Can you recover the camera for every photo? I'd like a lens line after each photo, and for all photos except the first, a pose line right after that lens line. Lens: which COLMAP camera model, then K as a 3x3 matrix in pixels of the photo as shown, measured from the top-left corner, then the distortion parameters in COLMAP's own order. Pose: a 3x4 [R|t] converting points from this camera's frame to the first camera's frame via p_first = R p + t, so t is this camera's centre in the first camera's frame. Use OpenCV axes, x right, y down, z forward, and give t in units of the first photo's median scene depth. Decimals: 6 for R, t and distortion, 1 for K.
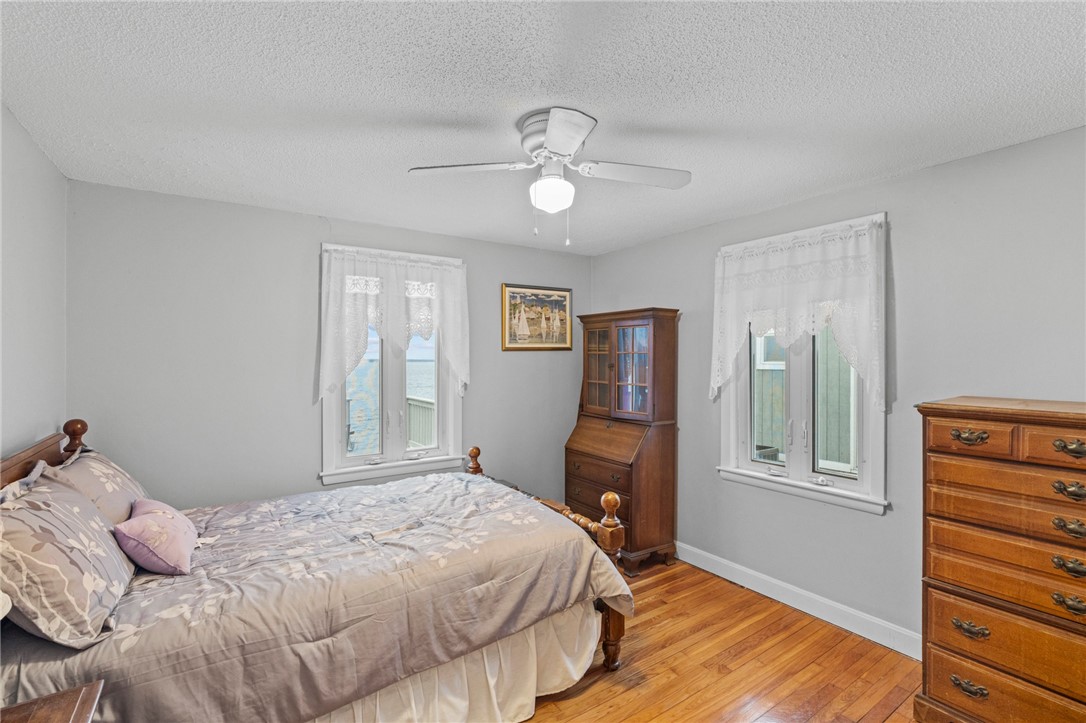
lens RADIAL K [[486.7, 0, 542.2], [0, 486.7, 359.5], [0, 0, 1]] dist [-0.012334, 0.004058]
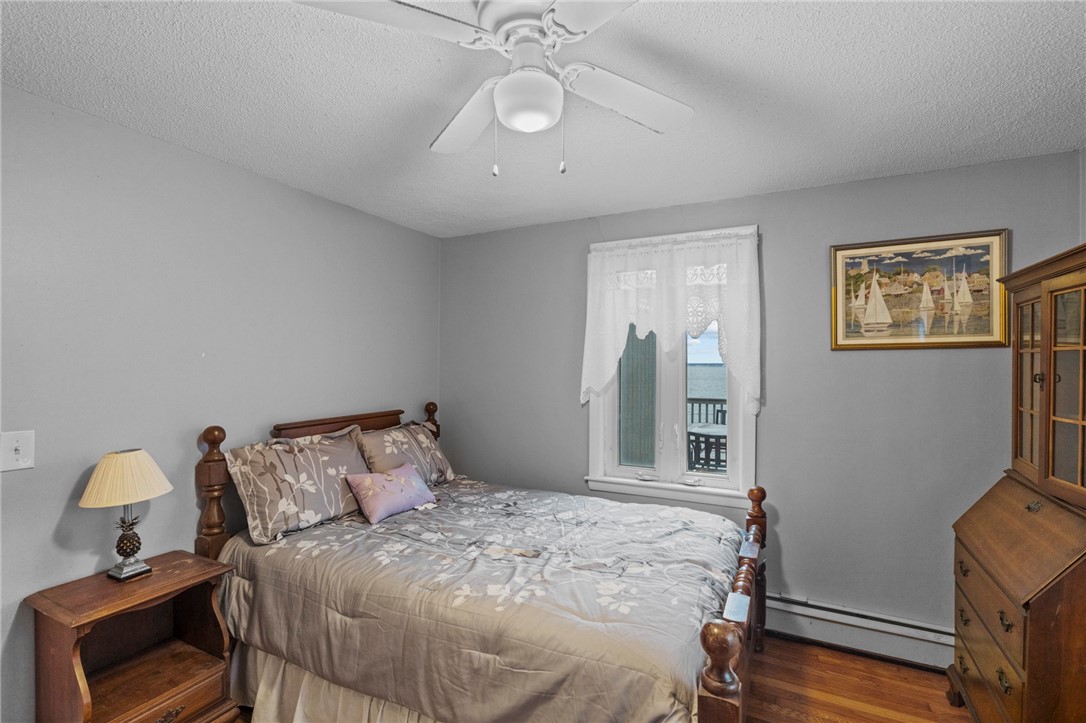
lens RADIAL K [[486.7, 0, 546.6], [0, 486.7, 361.2], [0, 0, 1]] dist [-0.012334, 0.004058]
pose [[0.491345, 0.001546, -0.870964, 0.438755], [-0.006332, 0.999978, -0.001797, 0.000867], [0.870942, 0.006398, 0.491344, 0.521367]]
